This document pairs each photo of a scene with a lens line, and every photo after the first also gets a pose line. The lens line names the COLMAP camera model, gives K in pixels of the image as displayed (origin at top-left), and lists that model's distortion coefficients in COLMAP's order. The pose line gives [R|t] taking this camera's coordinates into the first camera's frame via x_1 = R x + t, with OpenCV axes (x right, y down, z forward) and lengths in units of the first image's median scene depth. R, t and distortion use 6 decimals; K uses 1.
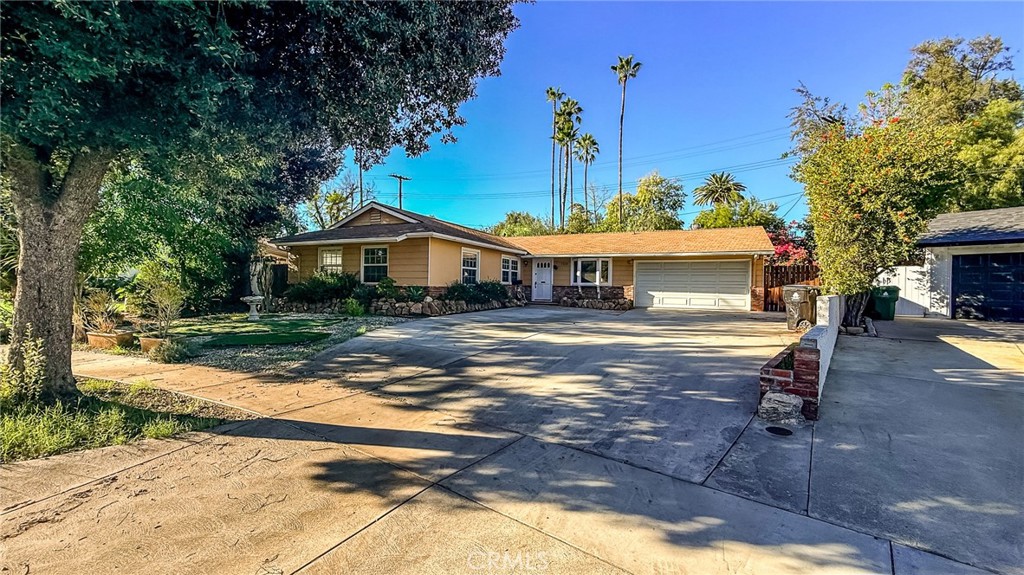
lens RADIAL K [[411.6, 0, 510.8], [0, 411.6, 287.4], [0, 0, 1]] dist [0.000728, -0.000073]
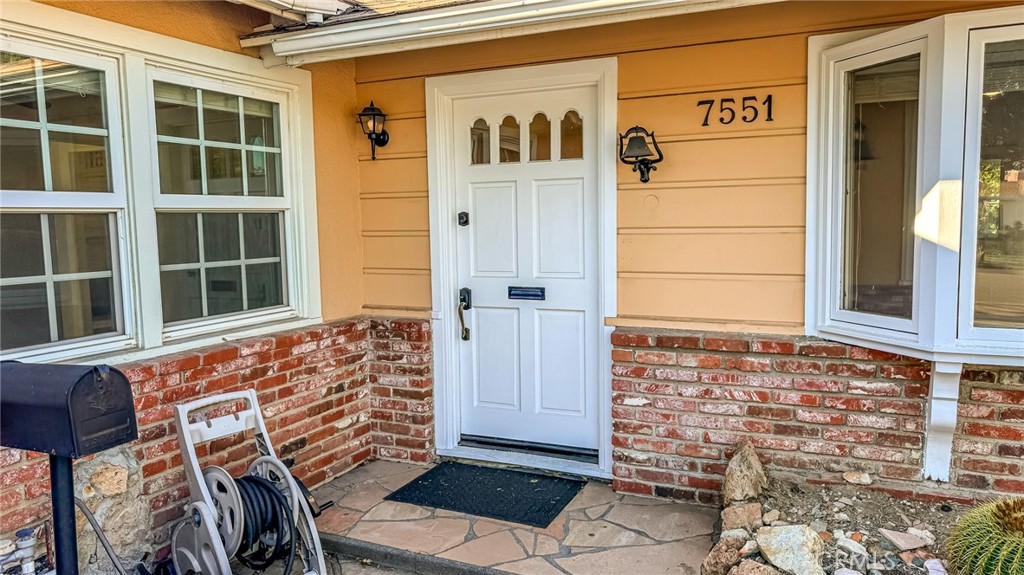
lens RADIAL K [[734.5, 0, 514.0], [0, 734.5, 280.4], [0, 0, 1]] dist [0.003242, 0.006561]
pose [[0.999367, -0.035579, 0.000799, 0.081111], [0.035365, 0.995356, 0.089536, -0.036246], [-0.003980, -0.089451, 0.995983, 0.864490]]
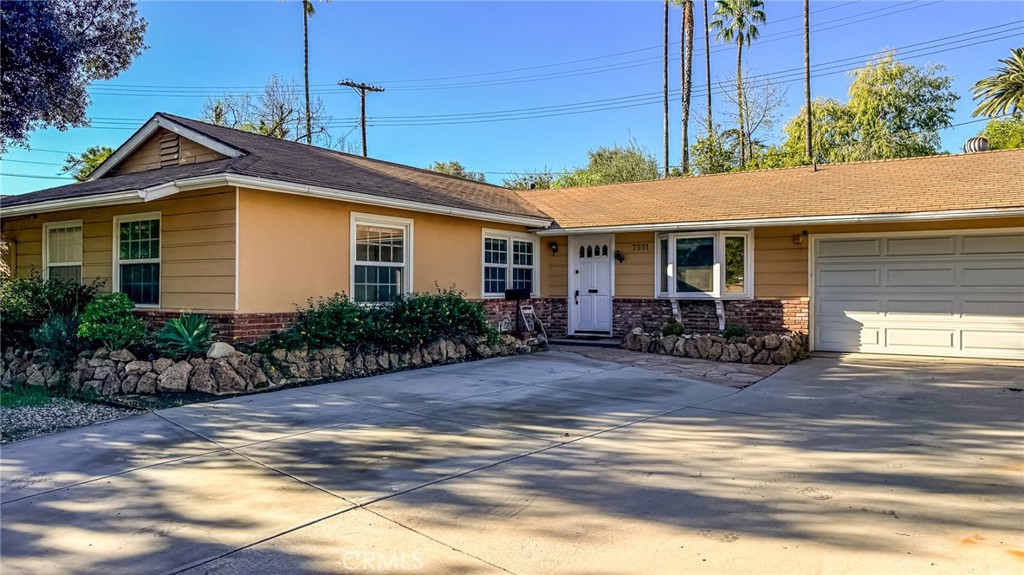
lens RADIAL K [[734.5, 0, 517.2], [0, 734.5, 285.1], [0, 0, 1]] dist [0.003242, 0.006561]
pose [[0.989971, -0.016674, -0.140283, 0.116185], [0.015656, 0.999842, -0.008363, -0.014595], [0.140401, 0.006083, 0.990076, 0.250215]]
